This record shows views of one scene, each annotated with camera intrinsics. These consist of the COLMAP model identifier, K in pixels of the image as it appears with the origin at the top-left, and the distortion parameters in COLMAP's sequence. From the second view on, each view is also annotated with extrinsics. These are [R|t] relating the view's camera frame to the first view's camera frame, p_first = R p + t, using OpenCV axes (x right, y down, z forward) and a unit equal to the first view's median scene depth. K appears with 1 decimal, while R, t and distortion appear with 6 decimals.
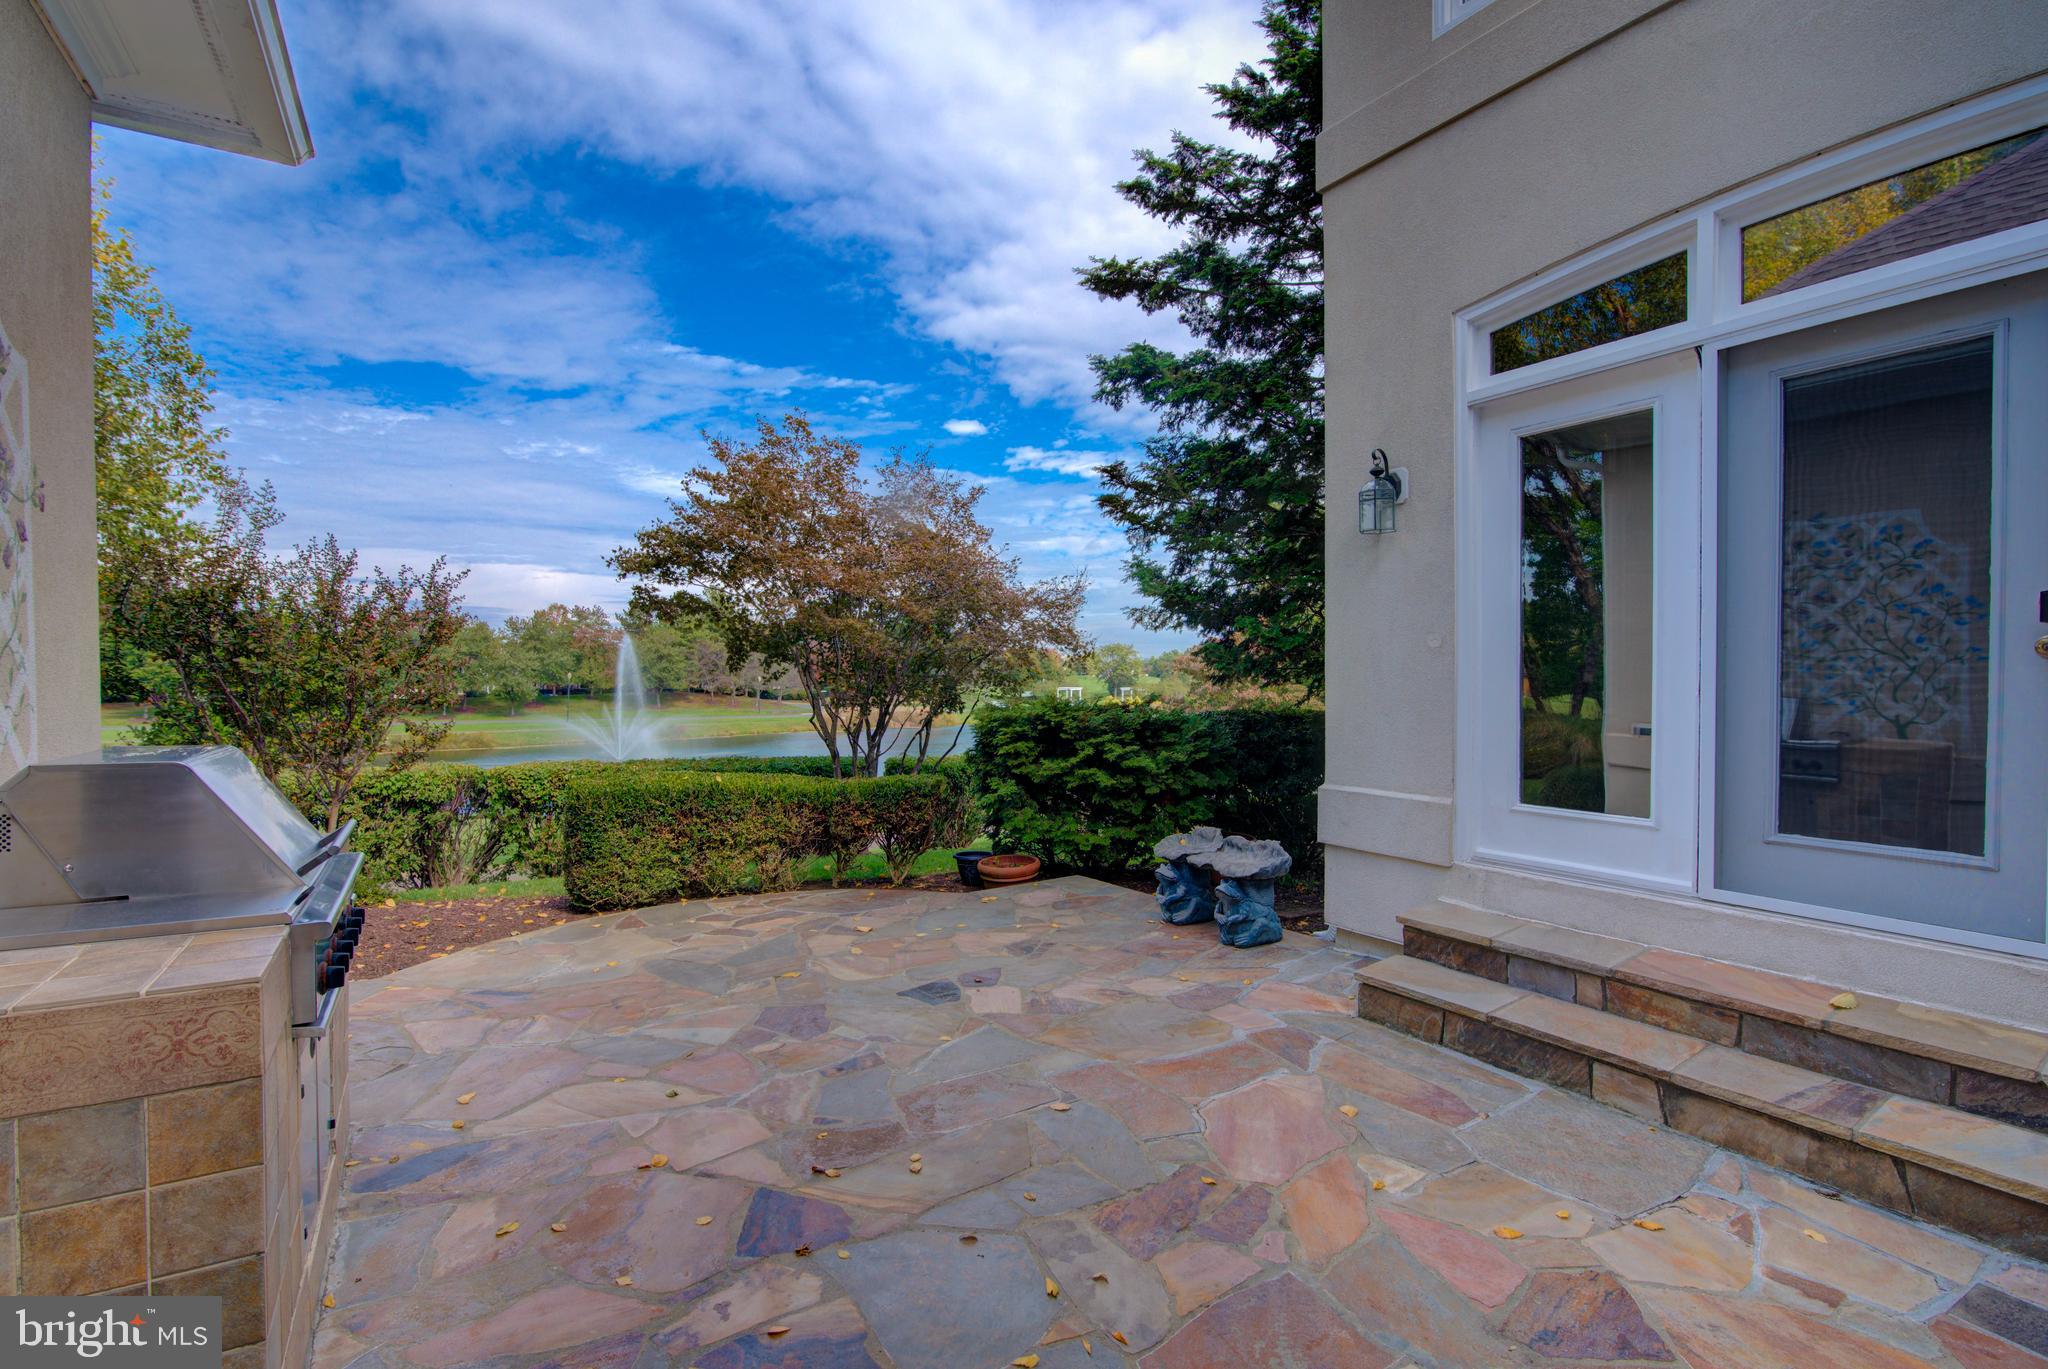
lens RADIAL K [[931.4, 0, 1024.4], [0, 931.4, 695.1], [0, 0, 1]] dist [-0.020059, 0.000417]
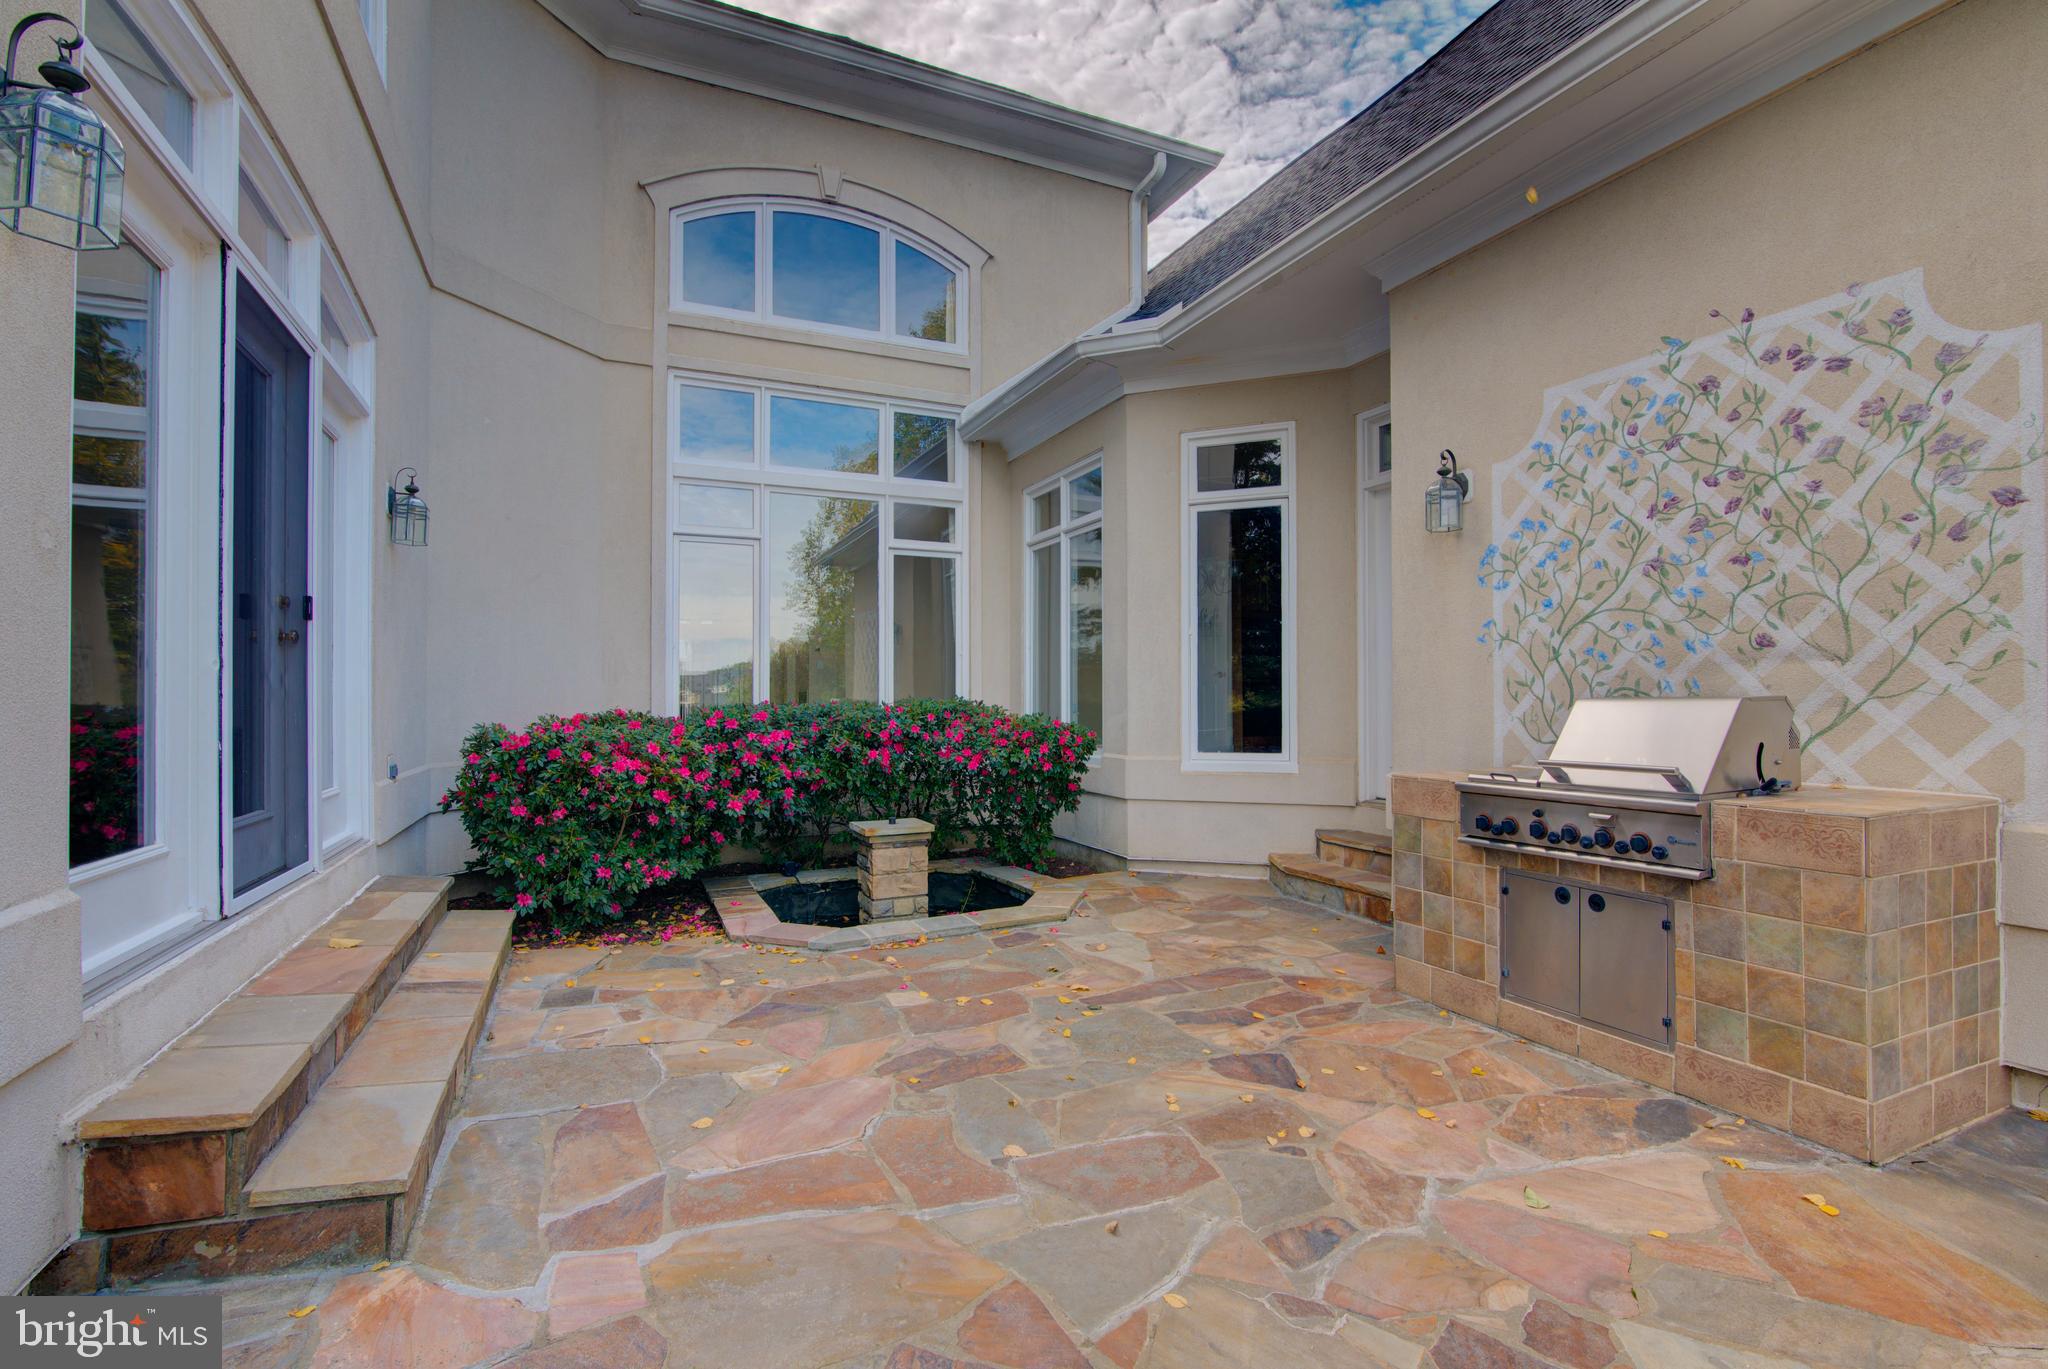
lens RADIAL K [[931.4, 0, 1024.4], [0, 931.4, 695.1], [0, 0, 1]] dist [-0.020059, 0.000417]
pose [[-0.989854, 0.007637, 0.141882, -0.100590], [0.009129, 0.999910, 0.009867, 0.024854], [-0.141794, 0.011062, -0.989834, 2.004079]]
